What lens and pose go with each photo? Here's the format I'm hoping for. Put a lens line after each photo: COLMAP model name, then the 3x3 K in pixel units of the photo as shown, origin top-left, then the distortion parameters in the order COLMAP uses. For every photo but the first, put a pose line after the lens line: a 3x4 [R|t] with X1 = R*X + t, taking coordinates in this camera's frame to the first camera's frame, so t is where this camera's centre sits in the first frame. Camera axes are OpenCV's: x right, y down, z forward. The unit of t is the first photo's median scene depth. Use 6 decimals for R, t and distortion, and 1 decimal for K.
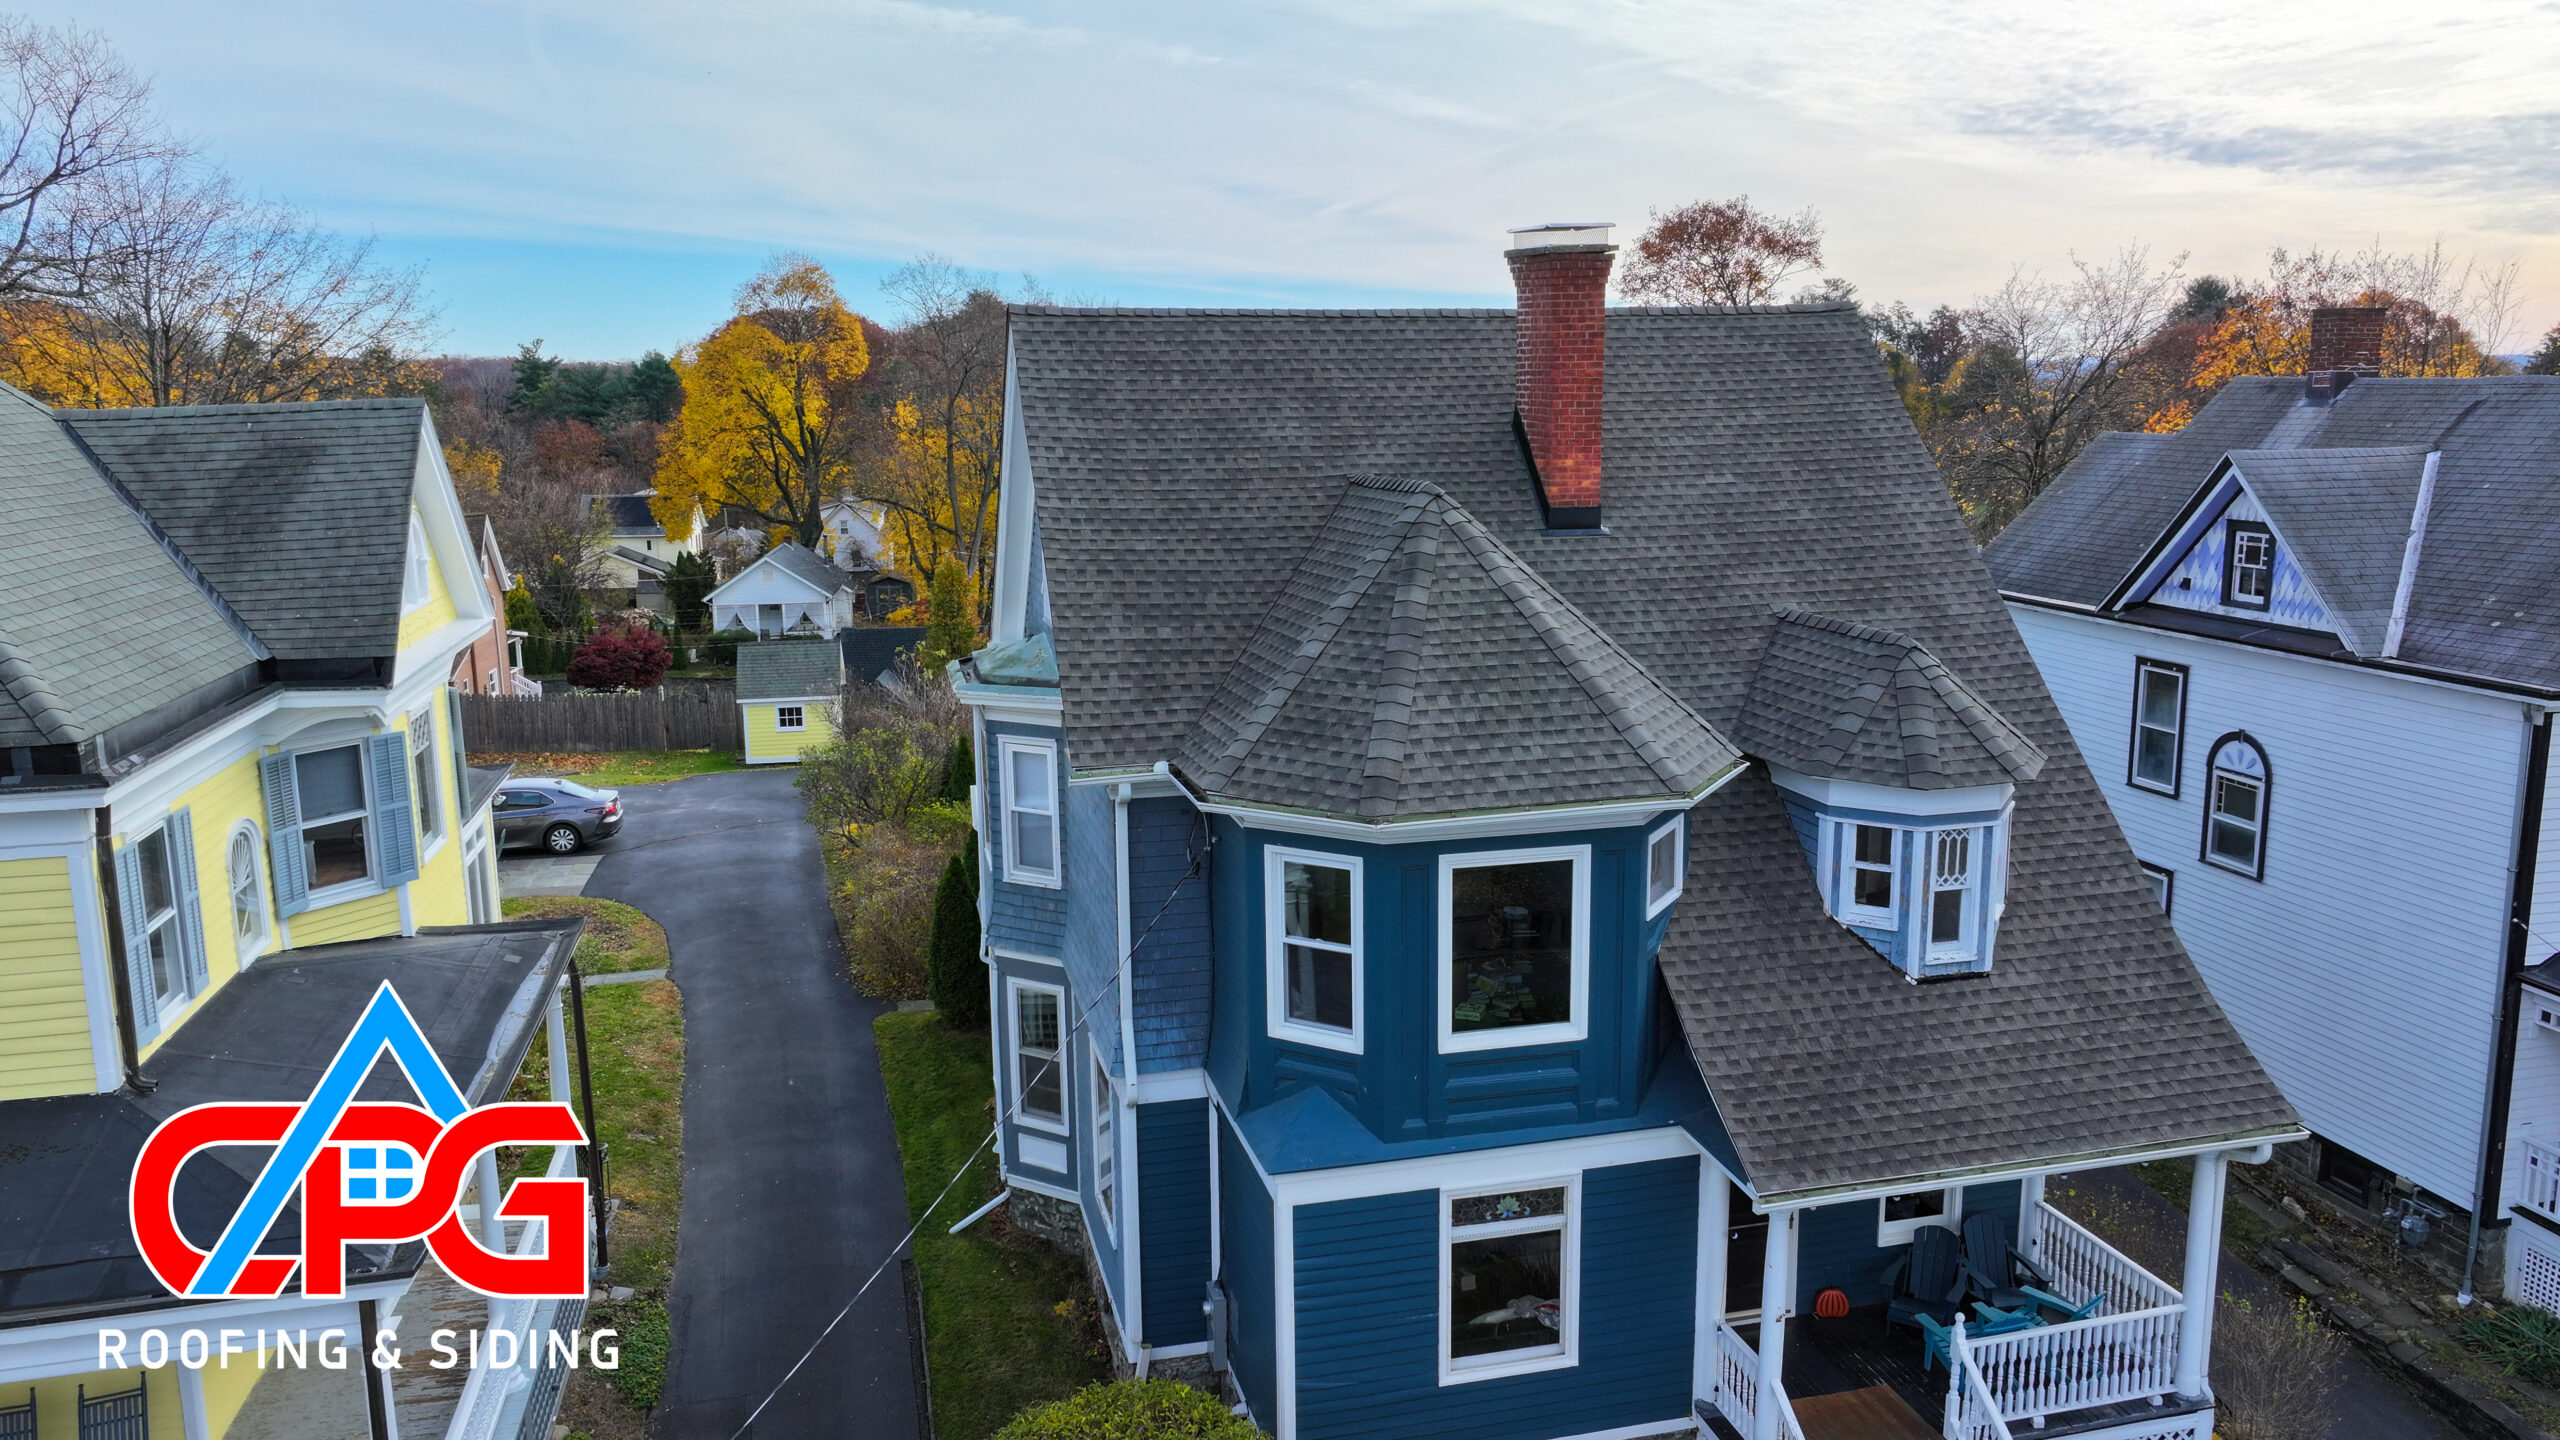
lens RADIAL K [[1802.1, 0, 1291.6], [0, 1802.1, 711.5], [0, 0, 1]] dist [-0.001792, 0.015433]
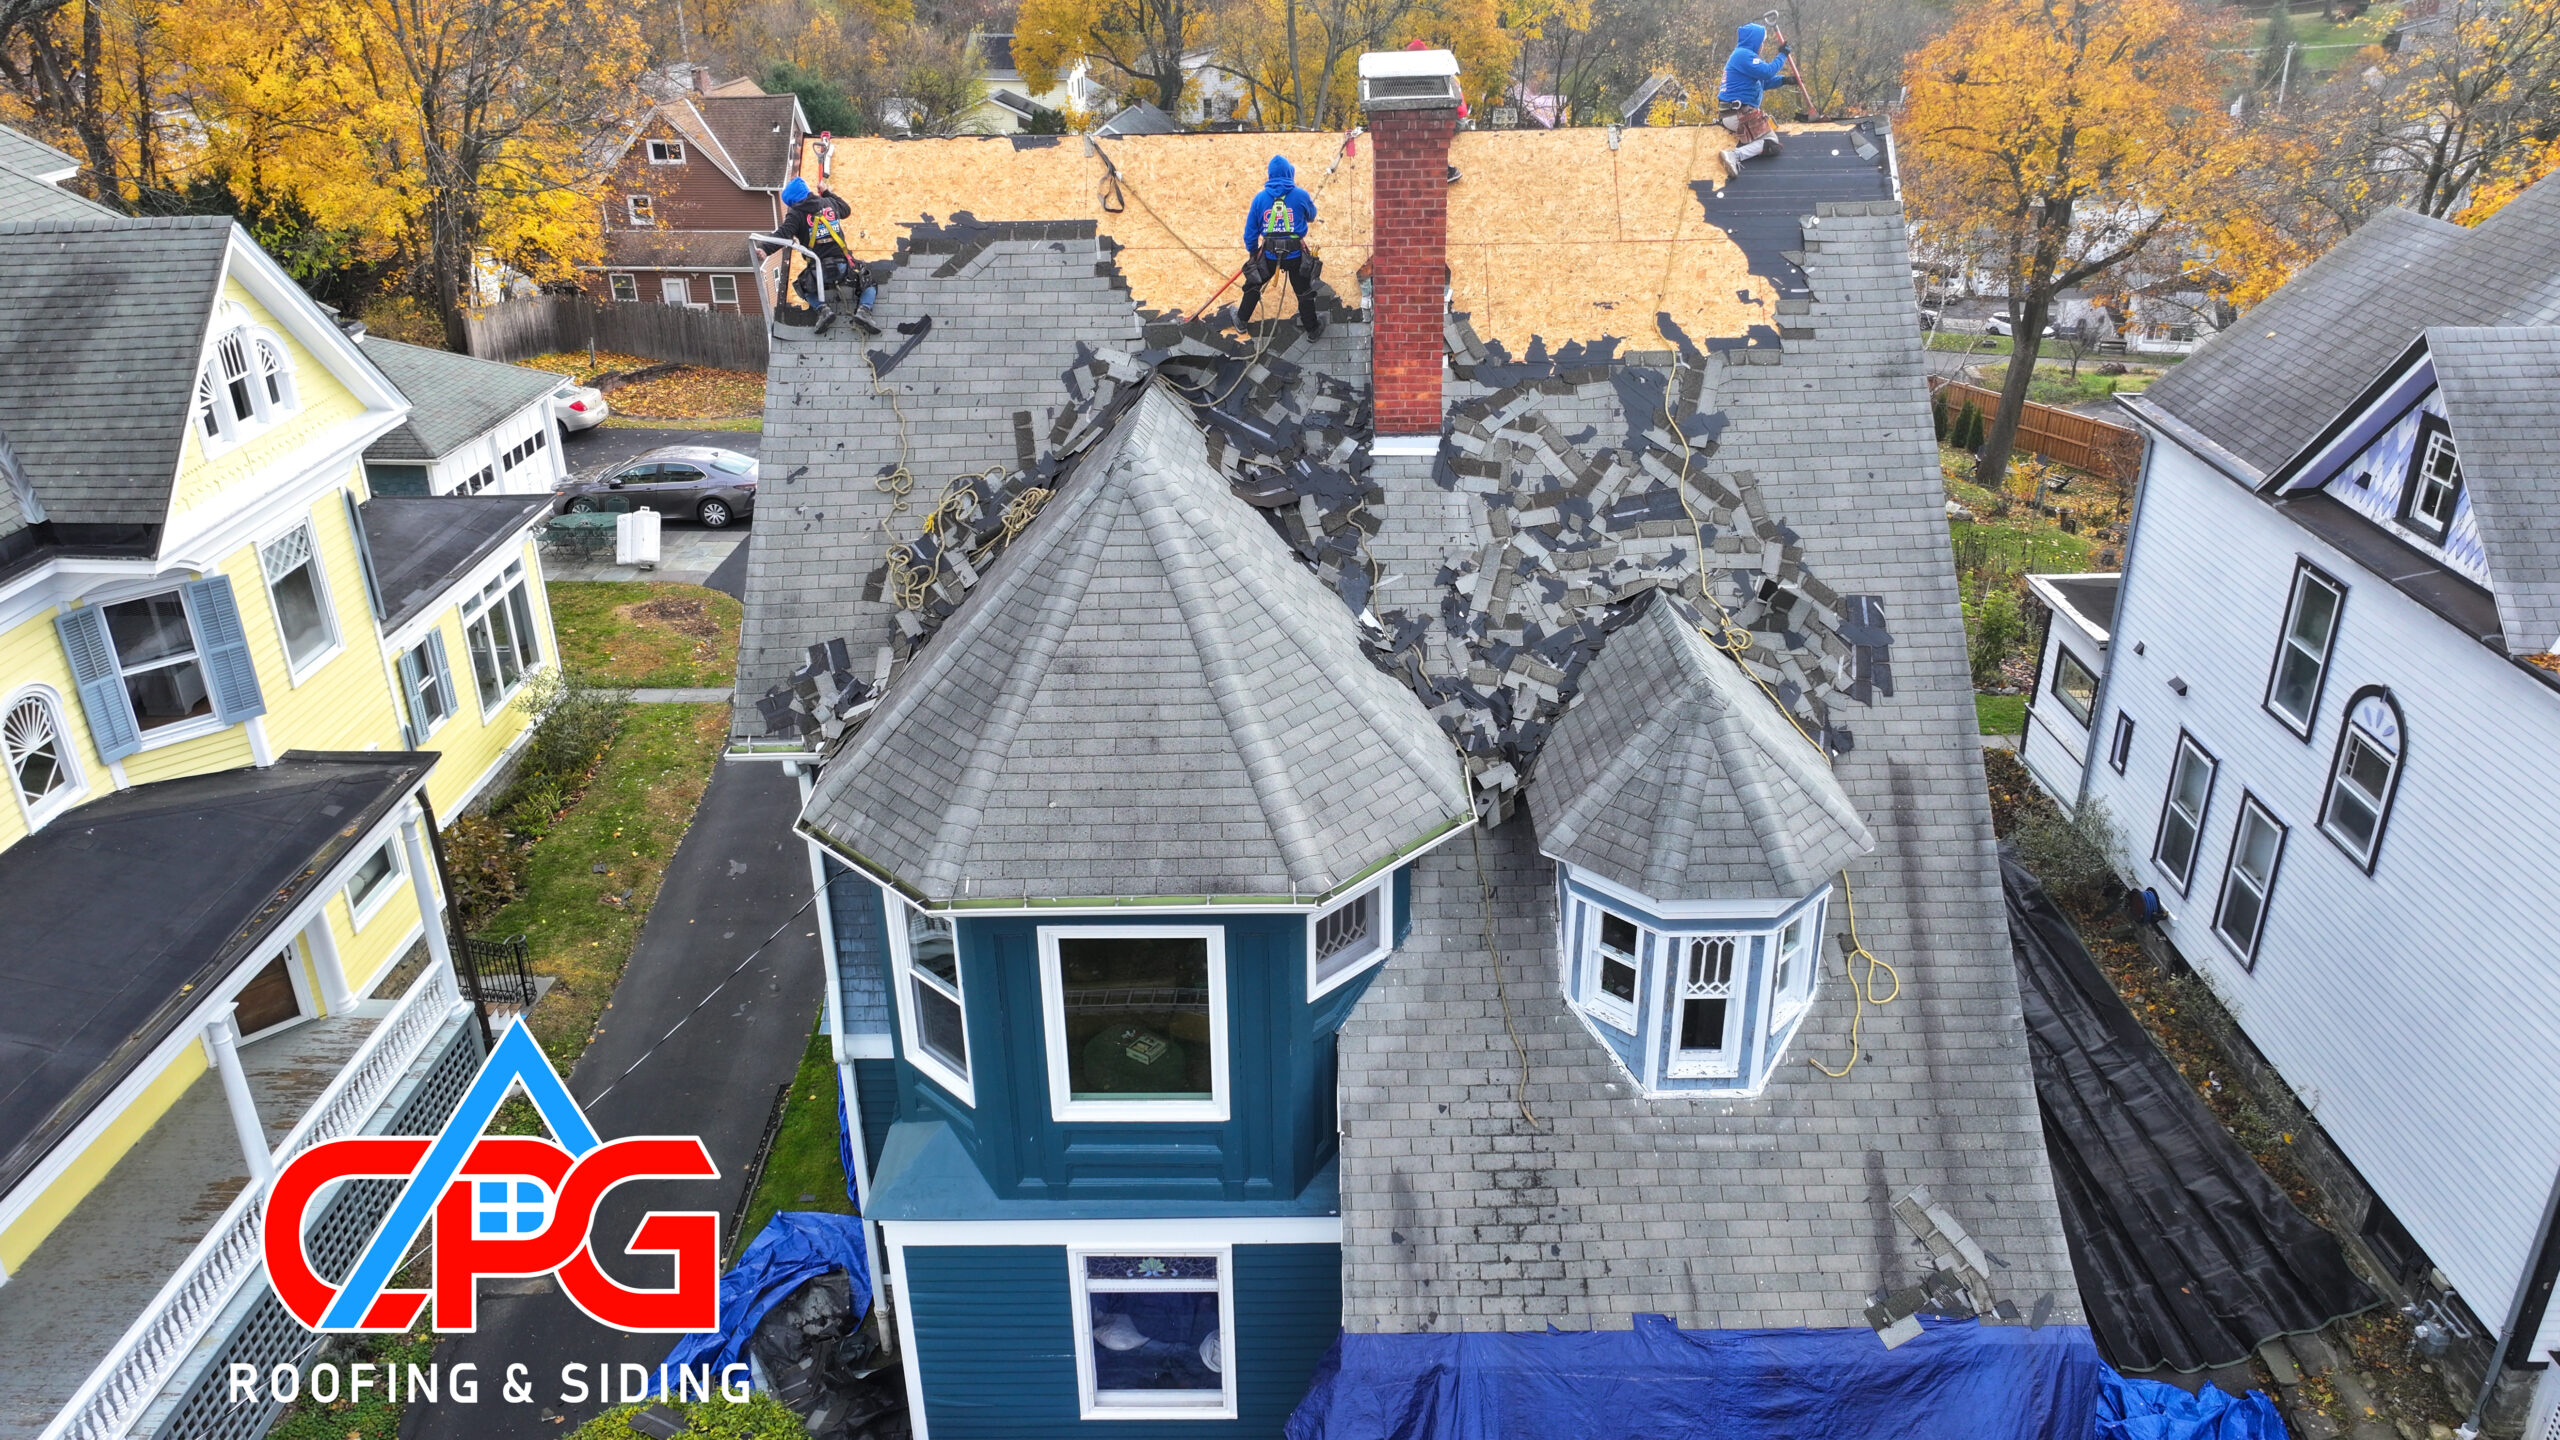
lens RADIAL K [[1802.1, 0, 1294.3], [0, 1802.1, 710.6], [0, 0, 1]] dist [-0.001792, 0.015433]
pose [[0.968669, 0.105223, -0.224962, 0.335257], [-0.044341, 0.964531, 0.260217, -0.218340], [0.244364, -0.242089, 0.938978, 0.207958]]
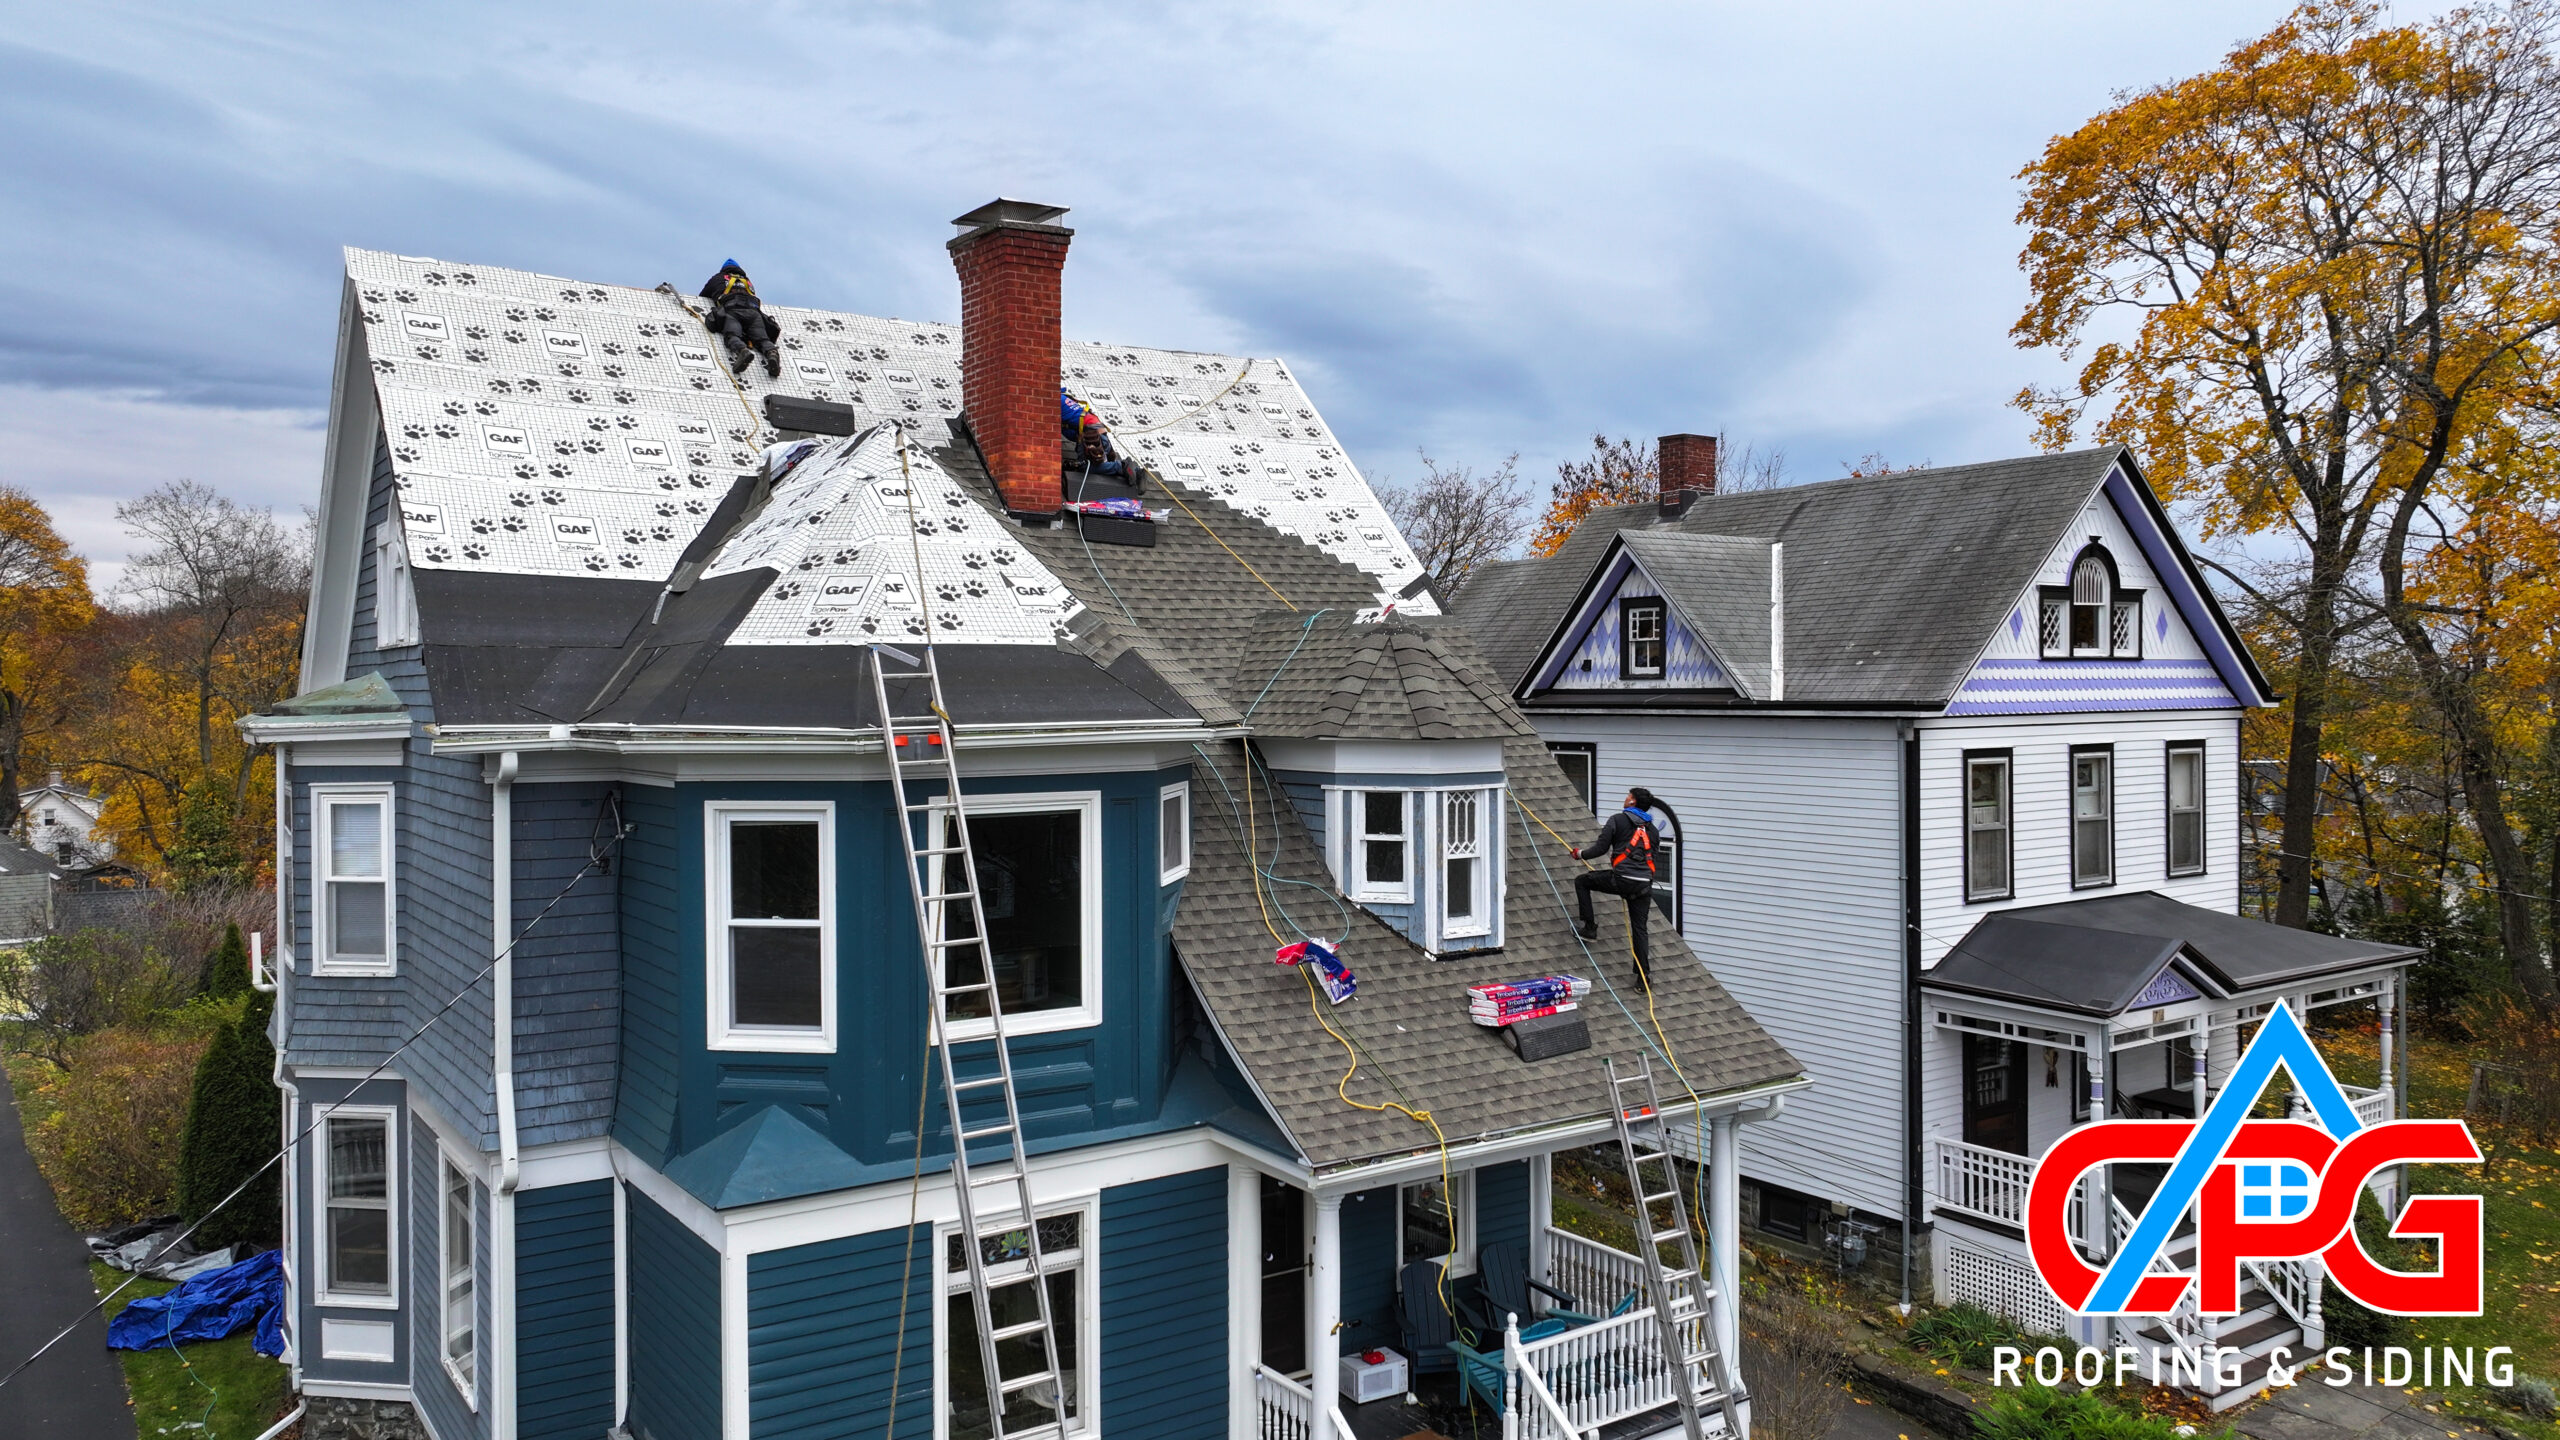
lens RADIAL K [[1802.1, 0, 1293.2], [0, 1802.1, 711.0], [0, 0, 1]] dist [-0.001792, 0.015433]
pose [[0.935012, 0.002427, 0.354607, -0.049109], [0.059049, 0.984950, -0.162438, 0.161872], [-0.349665, 0.172821, 0.920797, 0.140608]]
